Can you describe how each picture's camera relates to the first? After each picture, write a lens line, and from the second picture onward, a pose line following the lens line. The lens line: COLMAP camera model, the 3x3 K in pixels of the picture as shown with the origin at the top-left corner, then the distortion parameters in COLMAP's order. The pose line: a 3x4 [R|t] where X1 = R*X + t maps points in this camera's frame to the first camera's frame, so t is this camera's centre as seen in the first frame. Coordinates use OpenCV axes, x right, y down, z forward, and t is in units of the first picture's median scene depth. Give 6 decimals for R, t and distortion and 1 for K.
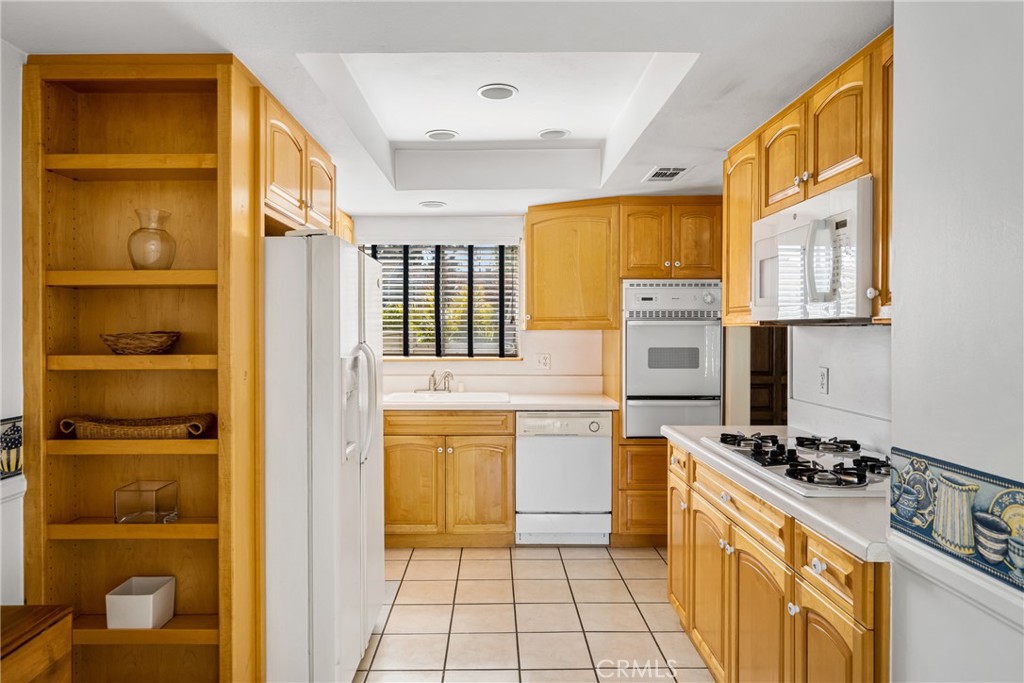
lens RADIAL K [[625.0, 0, 494.5], [0, 625.0, 329.9], [0, 0, 1]] dist [0.000407, -0.000593]
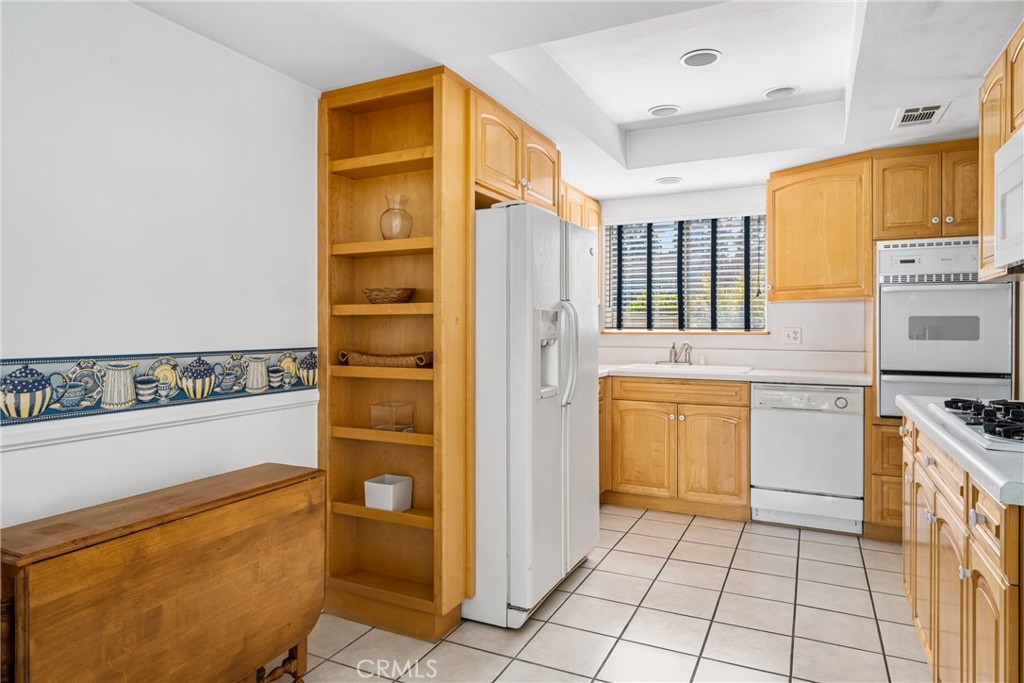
lens RADIAL K [[611.8, 0, 511.3], [0, 611.8, 322.7], [0, 0, 1]] dist [0.000250, -0.001230]
pose [[0.897720, -0.000078, -0.440566, 0.121945], [-0.001905, 0.999990, -0.004058, 0.041836], [0.440562, 0.004483, 0.897711, -0.025719]]
